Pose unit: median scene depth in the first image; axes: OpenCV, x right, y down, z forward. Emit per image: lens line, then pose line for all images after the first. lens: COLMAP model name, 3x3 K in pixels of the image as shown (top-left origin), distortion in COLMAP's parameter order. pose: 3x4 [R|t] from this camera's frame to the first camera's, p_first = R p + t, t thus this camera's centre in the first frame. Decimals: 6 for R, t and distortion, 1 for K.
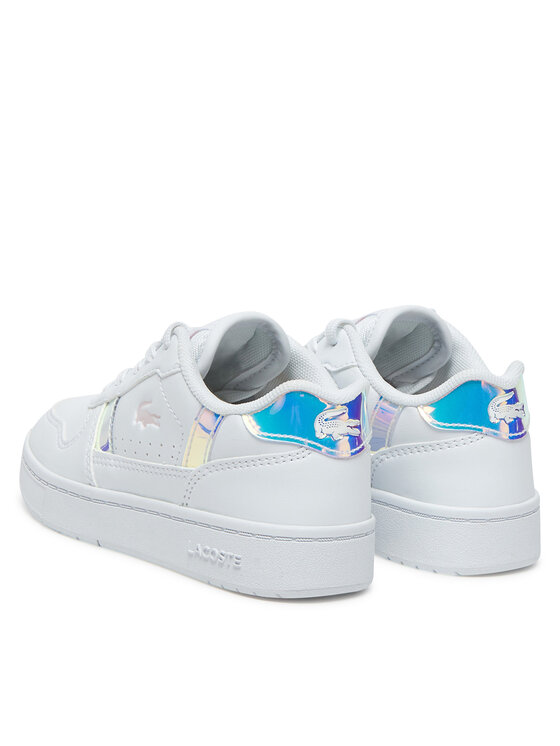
lens RADIAL K [[1512.4, 0, 278.1], [0, 1512.4, 367.5], [0, 0, 1]] dist [0.448005, 0.000000]
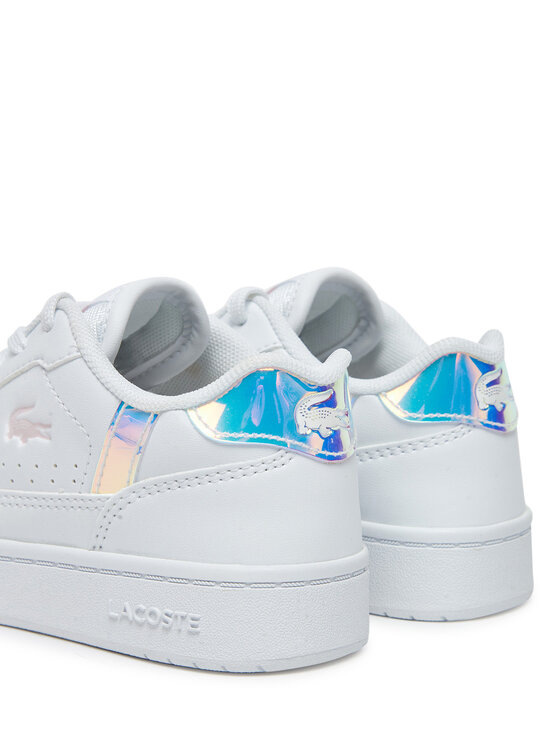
lens RADIAL K [[1768.2, 0, 282.0], [0, 1768.2, 376.8], [0, 0, 1]] dist [0.318201, 0.000000]
pose [[0.992770, -0.062701, 0.102357, -0.052850], [0.062986, 0.998014, 0.000448, 0.015991], [-0.102182, 0.006003, 0.994748, 0.169072]]
